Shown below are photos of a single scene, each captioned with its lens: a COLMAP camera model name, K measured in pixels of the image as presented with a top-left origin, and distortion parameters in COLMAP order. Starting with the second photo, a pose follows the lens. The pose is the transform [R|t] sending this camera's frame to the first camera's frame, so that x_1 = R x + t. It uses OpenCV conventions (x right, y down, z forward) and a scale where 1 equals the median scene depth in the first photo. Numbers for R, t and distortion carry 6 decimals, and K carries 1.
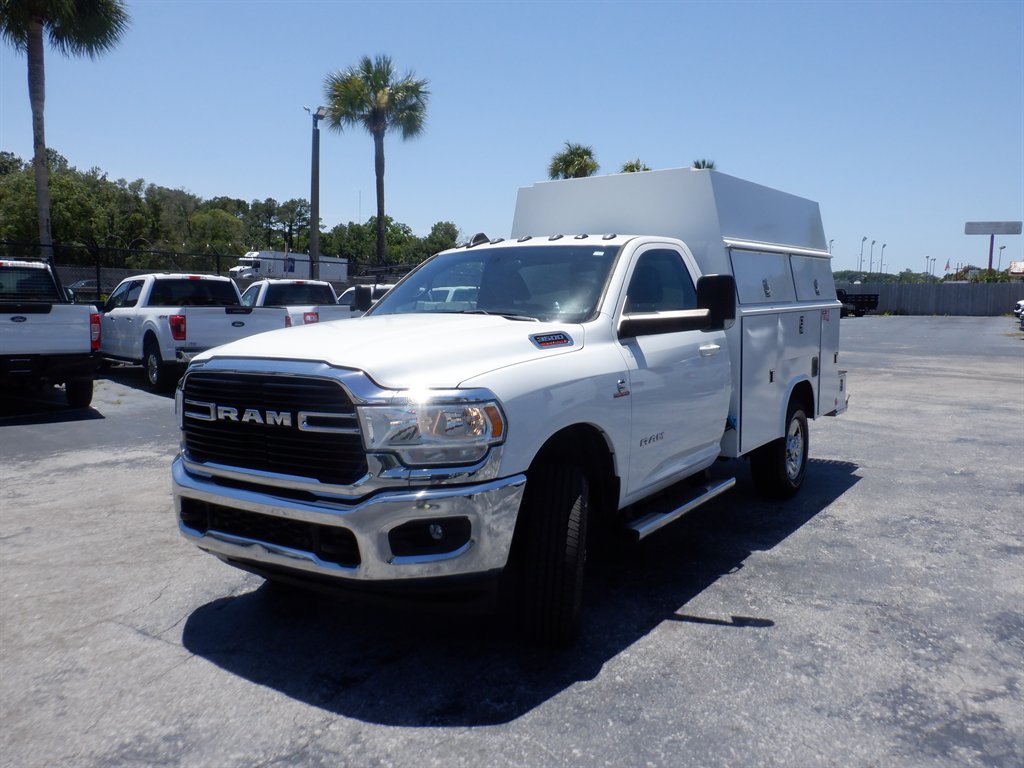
lens RADIAL K [[827.2, 0, 512.1], [0, 827.2, 389.7], [0, 0, 1]] dist [-0.017307, -0.004120]
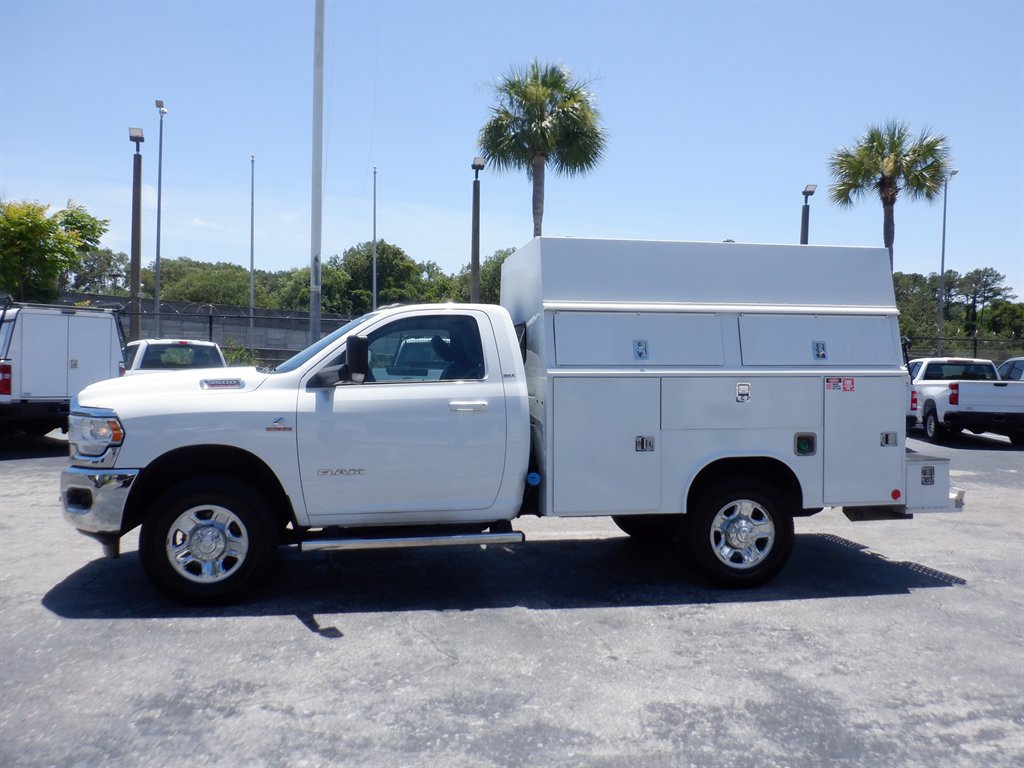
lens RADIAL K [[827.2, 0, 509.4], [0, 827.2, 376.5], [0, 0, 1]] dist [-0.017307, -0.004120]
pose [[0.715612, 0.014189, -0.698354, 1.234429], [-0.089501, 0.993415, -0.071530, -0.014102], [0.692741, 0.113691, 0.712169, 0.297498]]
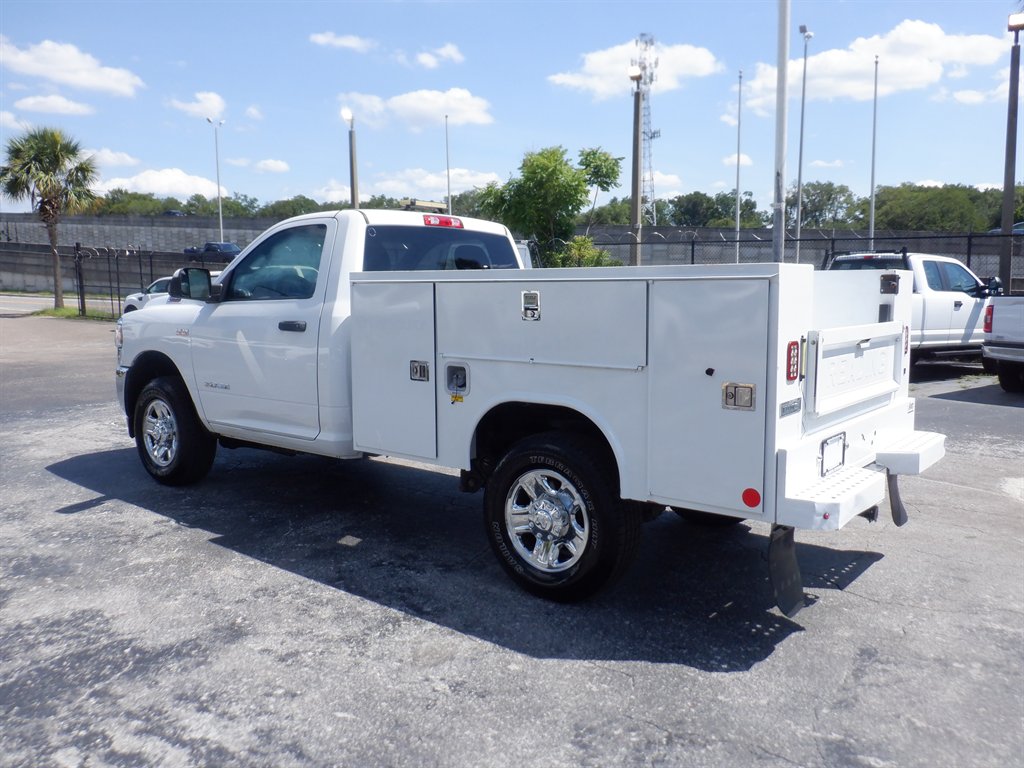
lens RADIAL K [[827.2, 0, 514.2], [0, 827.2, 381.3], [0, 0, 1]] dist [-0.017307, -0.004120]
pose [[-0.028147, 0.103238, -0.994258, 1.578584], [-0.115057, 0.987707, 0.105814, -0.132173], [0.992960, 0.117375, -0.015923, 1.539039]]
